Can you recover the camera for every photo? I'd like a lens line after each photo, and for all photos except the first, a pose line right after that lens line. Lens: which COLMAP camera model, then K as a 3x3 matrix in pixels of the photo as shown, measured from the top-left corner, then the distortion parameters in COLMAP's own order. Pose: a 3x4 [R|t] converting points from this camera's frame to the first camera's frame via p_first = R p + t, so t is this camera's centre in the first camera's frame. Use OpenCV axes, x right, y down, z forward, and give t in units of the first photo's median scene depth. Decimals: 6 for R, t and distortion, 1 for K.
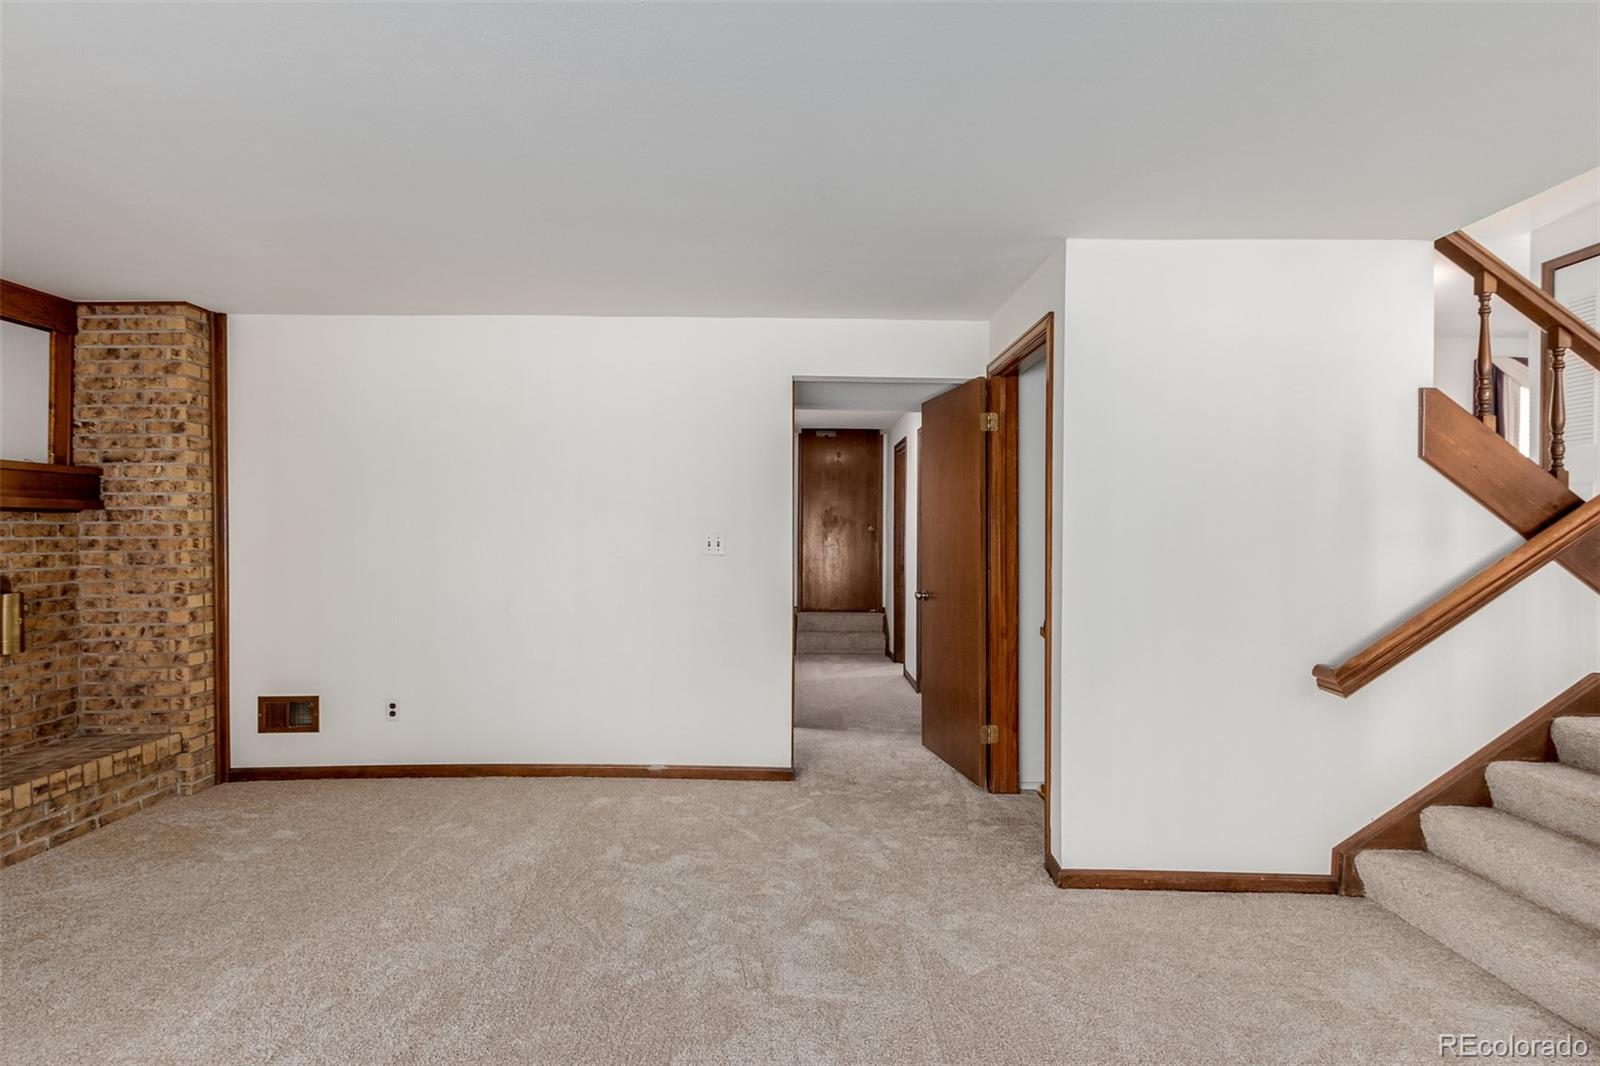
lens RADIAL K [[731.3, 0, 803.8], [0, 731.3, 534.4], [0, 0, 1]] dist [0.011254, -0.003829]
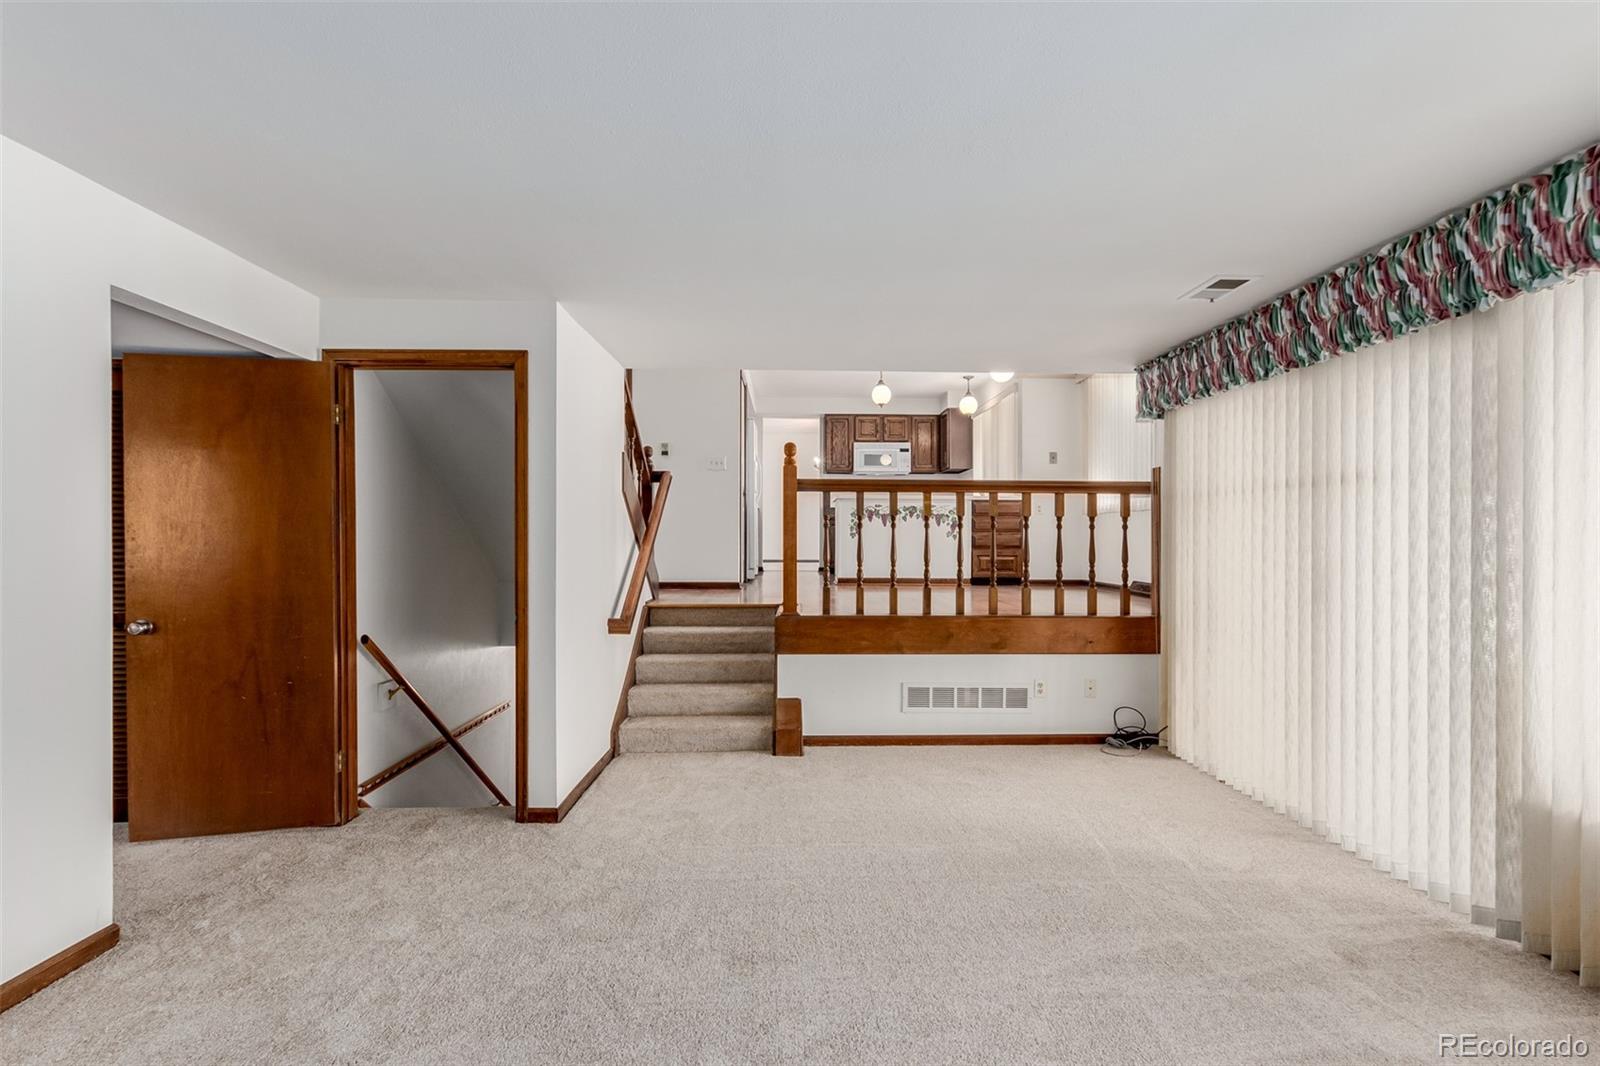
lens RADIAL K [[731.3, 0, 810.3], [0, 731.3, 530.0], [0, 0, 1]] dist [0.011254, -0.003829]
pose [[-0.024461, 0.001321, 0.999700, -0.693575], [0.001834, 0.999998, -0.001277, -0.010115], [-0.999699, 0.001802, -0.024463, 0.461513]]
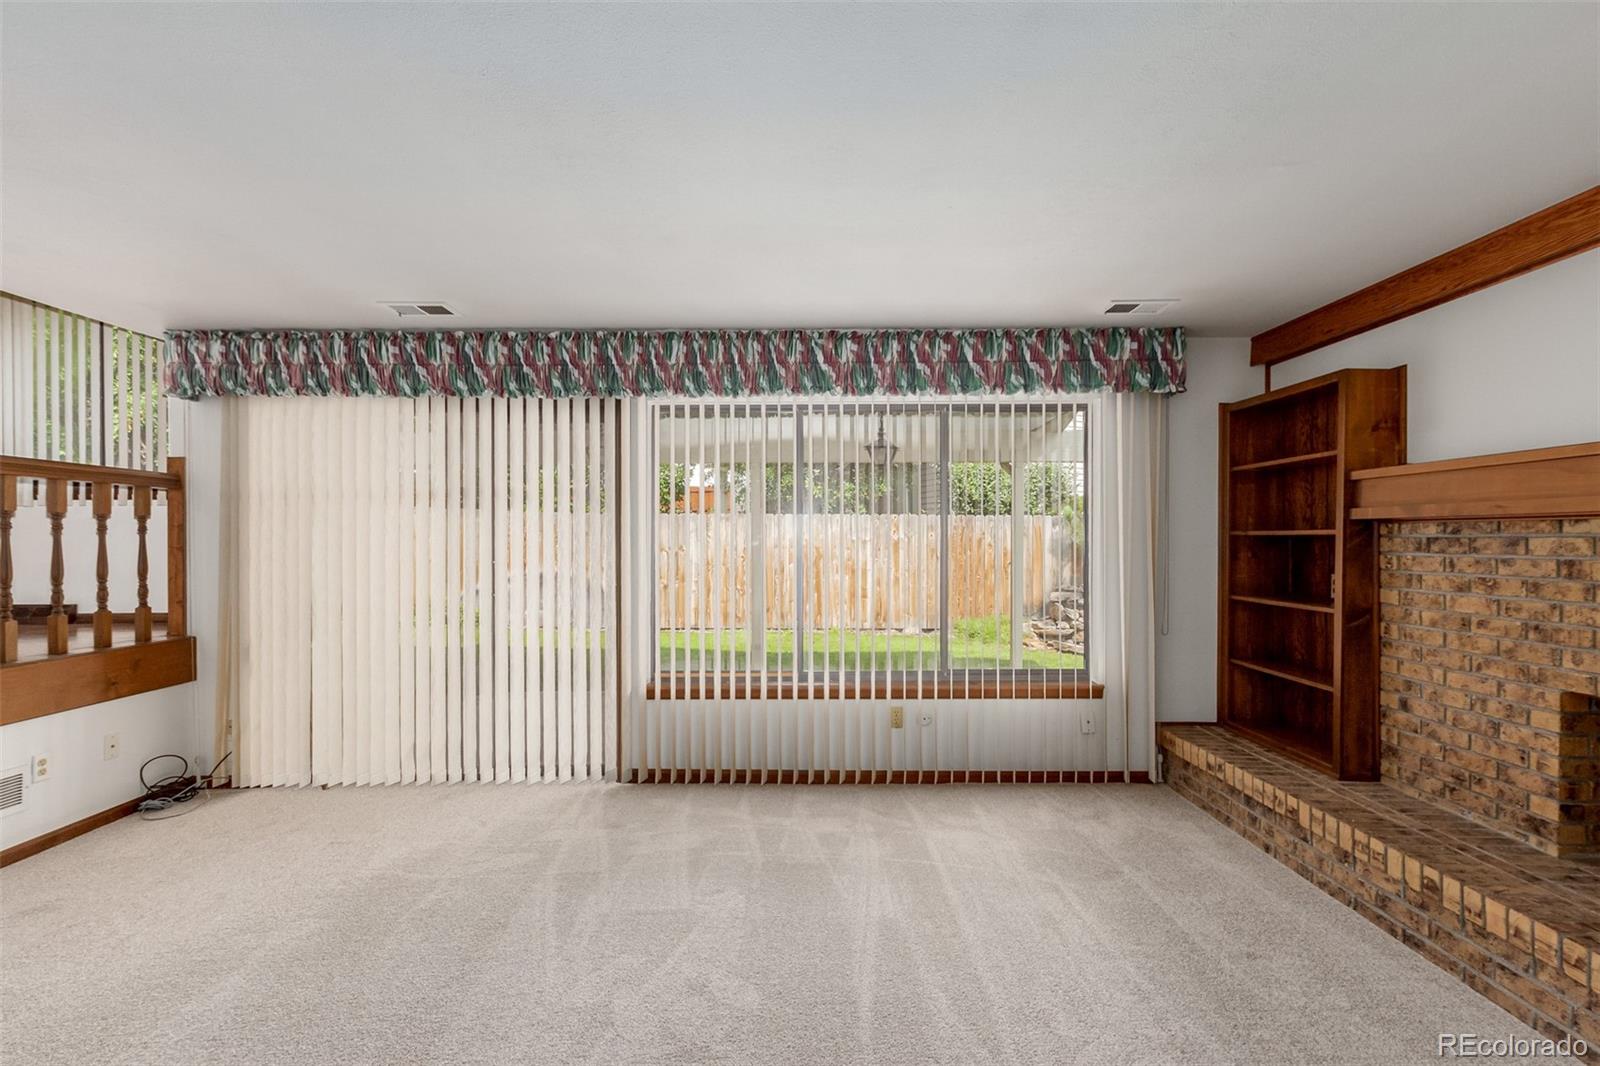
lens RADIAL K [[731.3, 0, 805.9], [0, 731.3, 539.1], [0, 0, 1]] dist [0.011254, -0.003829]
pose [[-0.999988, -0.002724, 0.003950, -0.313149], [-0.002699, 0.999977, 0.006288, -0.011186], [-0.003967, 0.006278, -0.999972, 0.908740]]
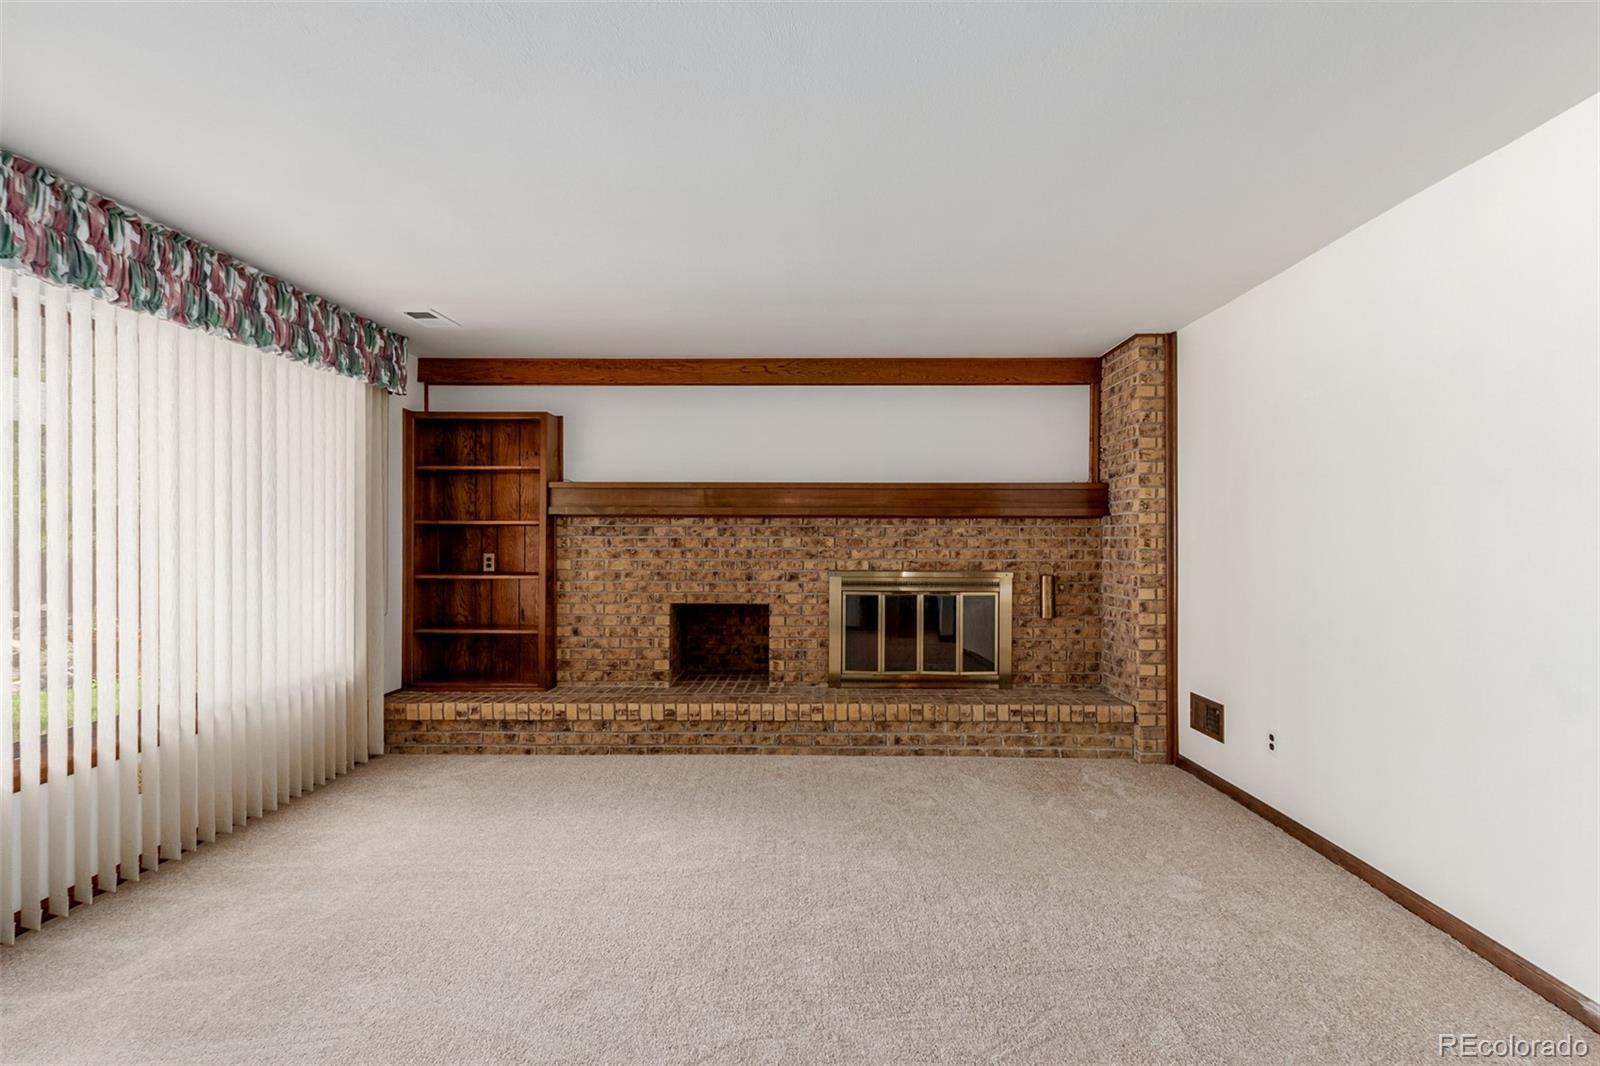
lens RADIAL K [[731.3, 0, 800.5], [0, 731.3, 533.2], [0, 0, 1]] dist [0.011254, -0.003829]
pose [[-0.039090, -0.004113, -0.999227, 0.329679], [-0.006994, 0.999968, -0.003842, 0.005144], [0.999211, 0.006839, -0.039117, 0.518601]]
